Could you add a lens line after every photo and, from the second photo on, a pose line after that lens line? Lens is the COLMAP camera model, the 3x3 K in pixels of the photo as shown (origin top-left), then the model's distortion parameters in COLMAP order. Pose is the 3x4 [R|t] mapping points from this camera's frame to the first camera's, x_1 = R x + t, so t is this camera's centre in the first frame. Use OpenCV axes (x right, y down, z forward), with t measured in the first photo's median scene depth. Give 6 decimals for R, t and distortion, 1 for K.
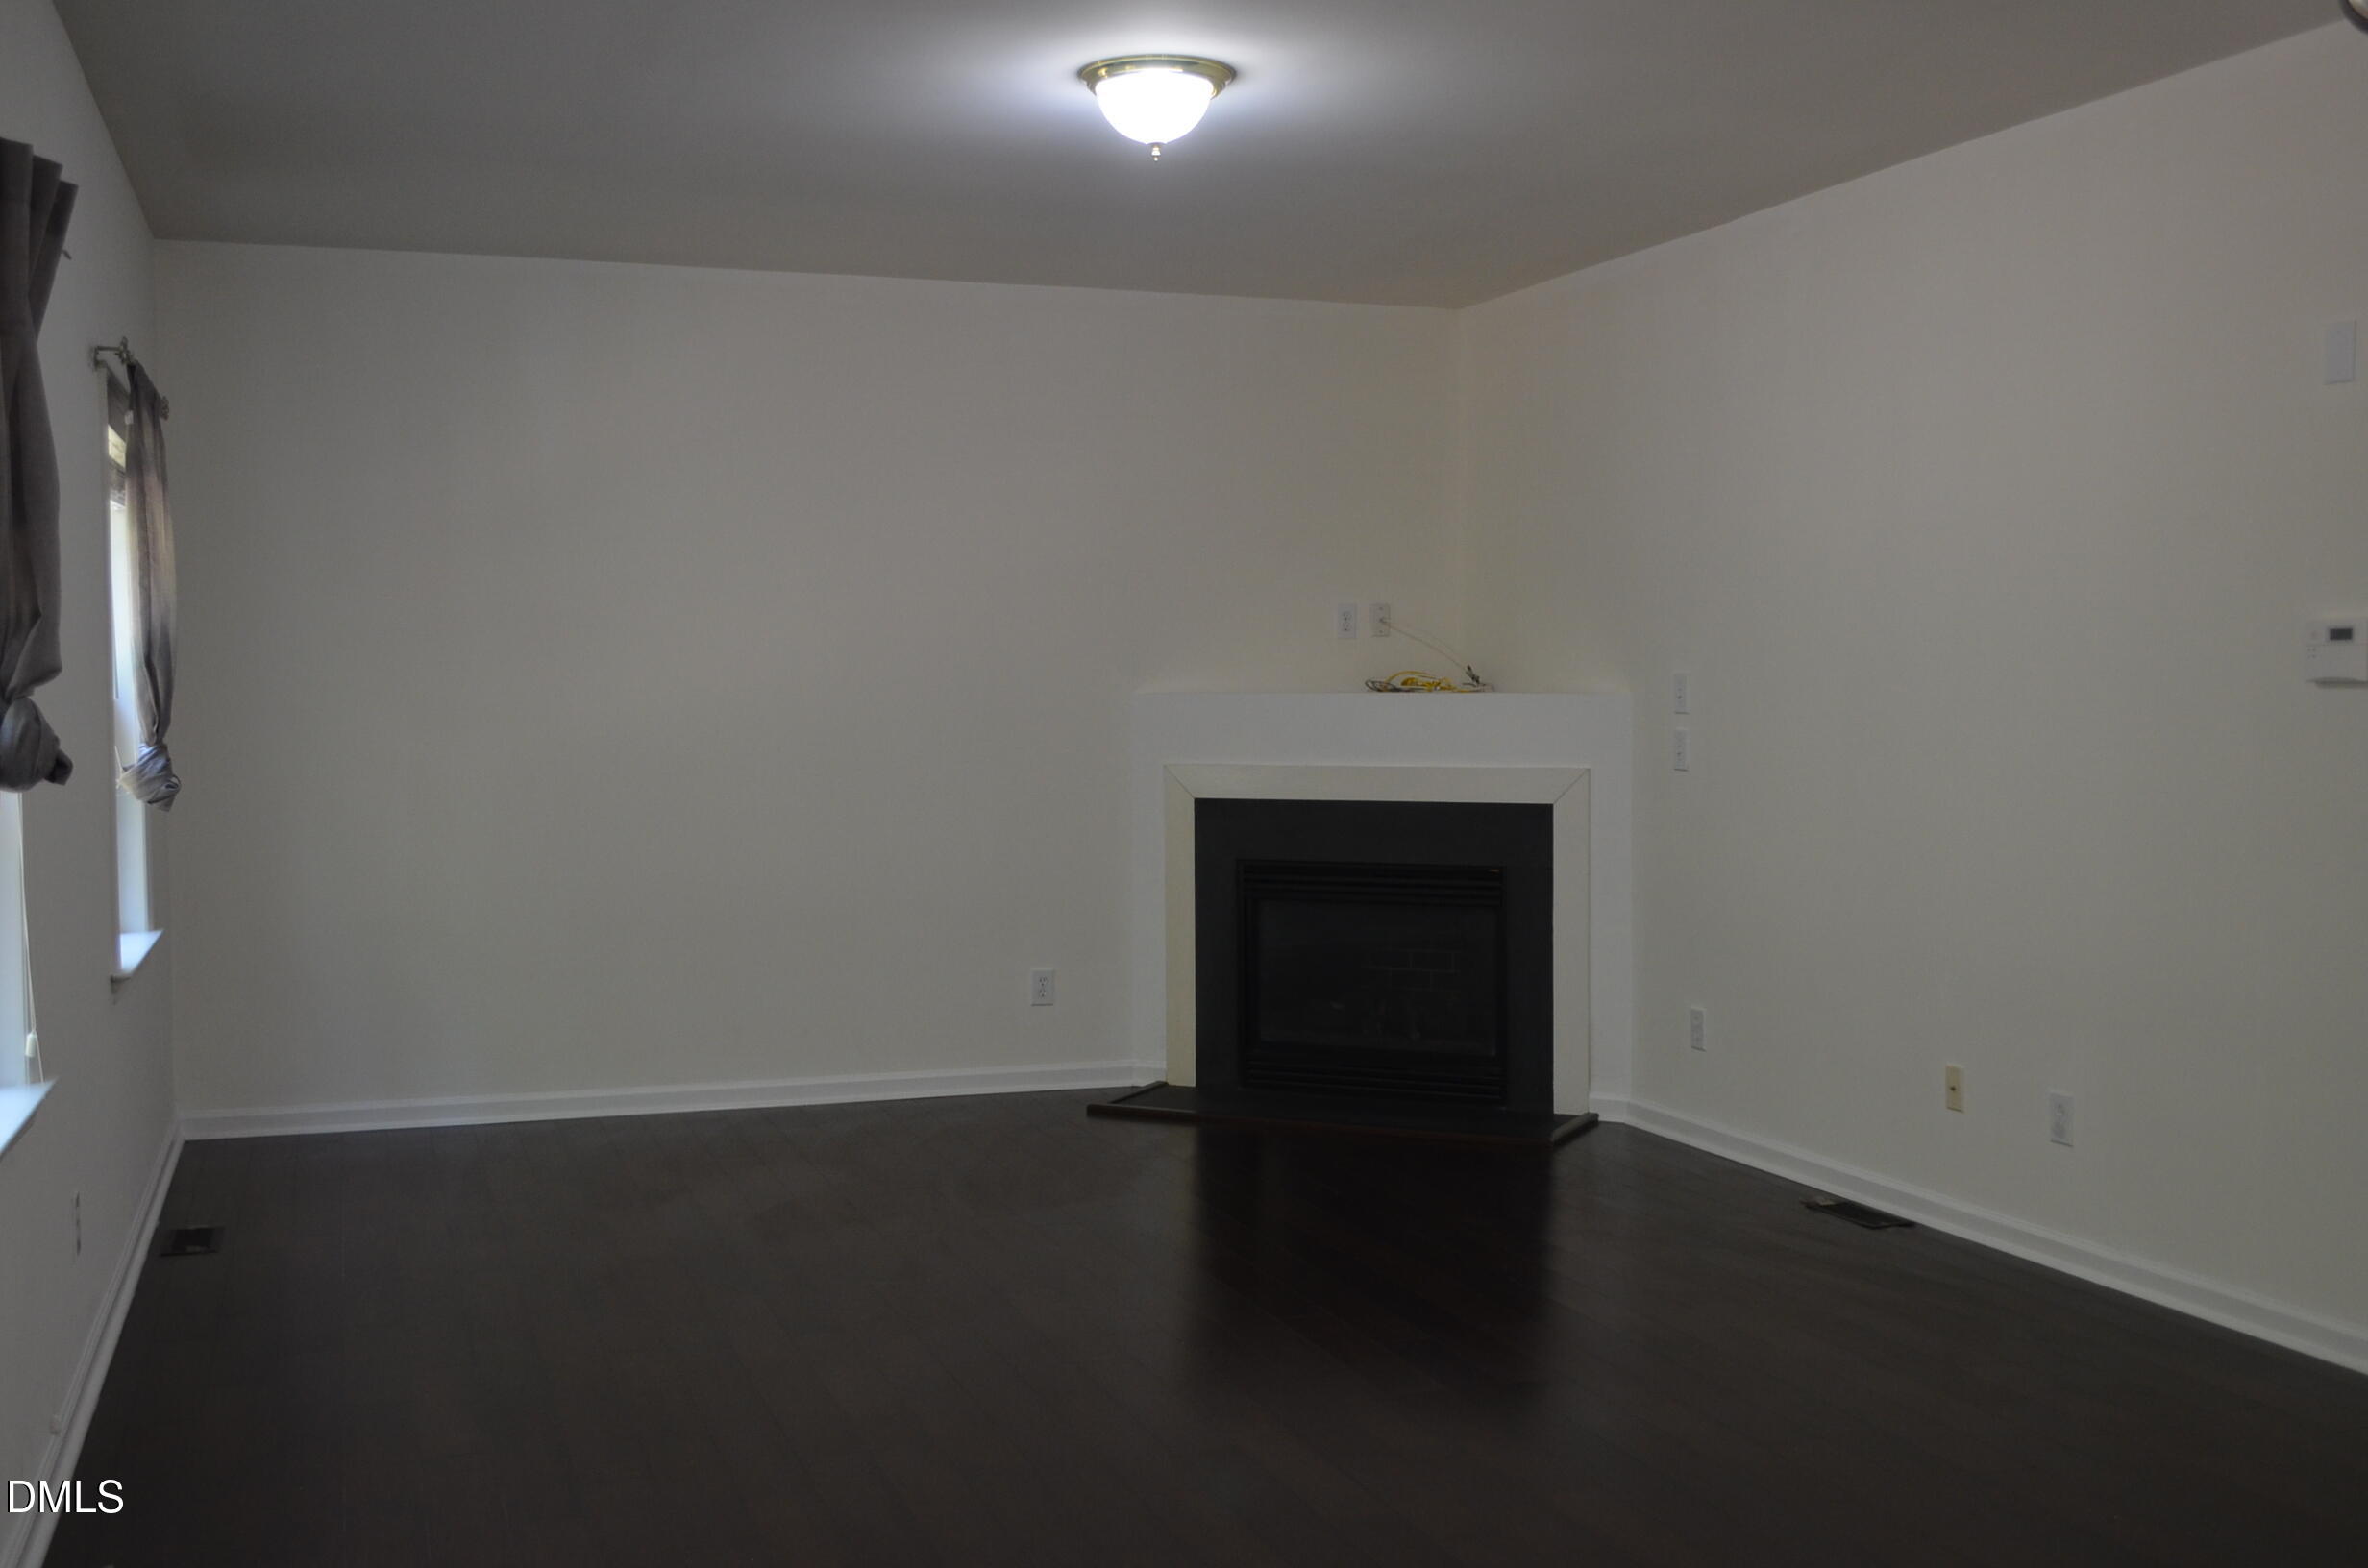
lens RADIAL K [[2470.1, 0, 1198.6], [0, 2470.1, 776.6], [0, 0, 1]] dist [-0.021836, 0.000000]
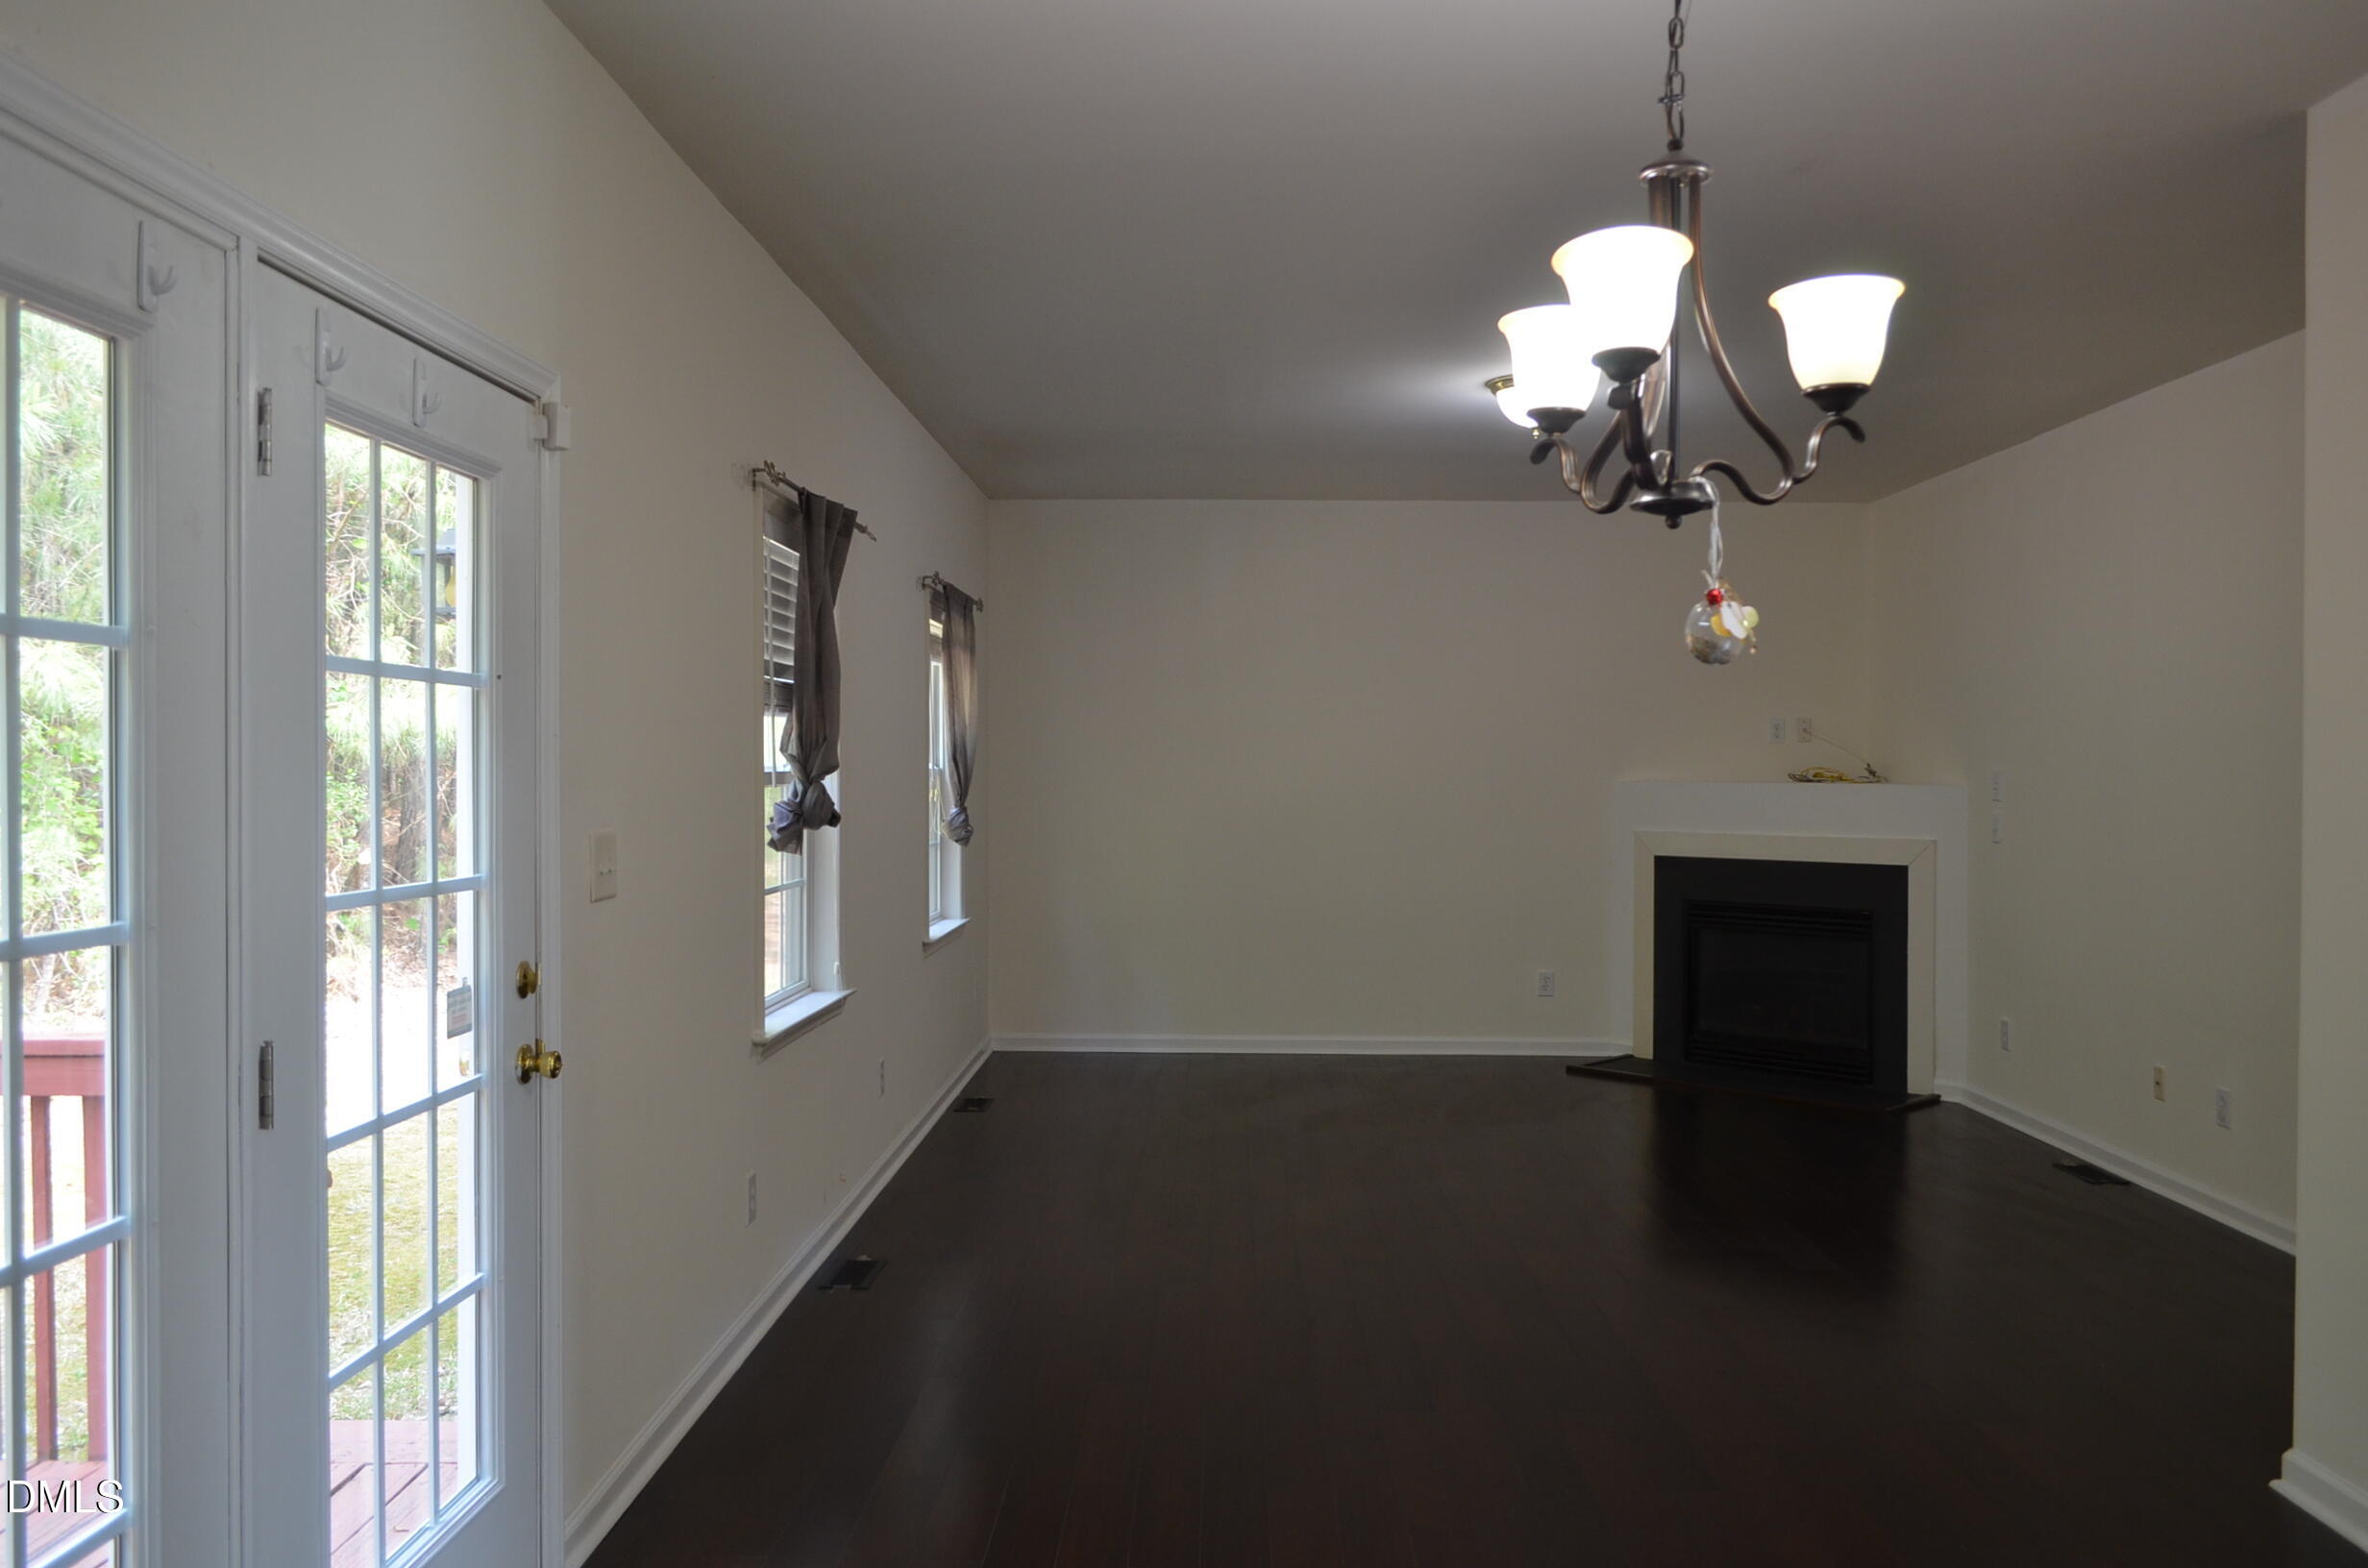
lens RADIAL K [[1882.8, 0, 1168.5], [0, 1882.8, 788.7], [0, 0, 1]] dist [-0.019679, 0.018920]
pose [[0.934570, 0.012029, -0.355577, 0.130920], [-0.021200, 0.999535, -0.021908, -0.000112], [0.355148, 0.028013, 0.934390, -0.120743]]
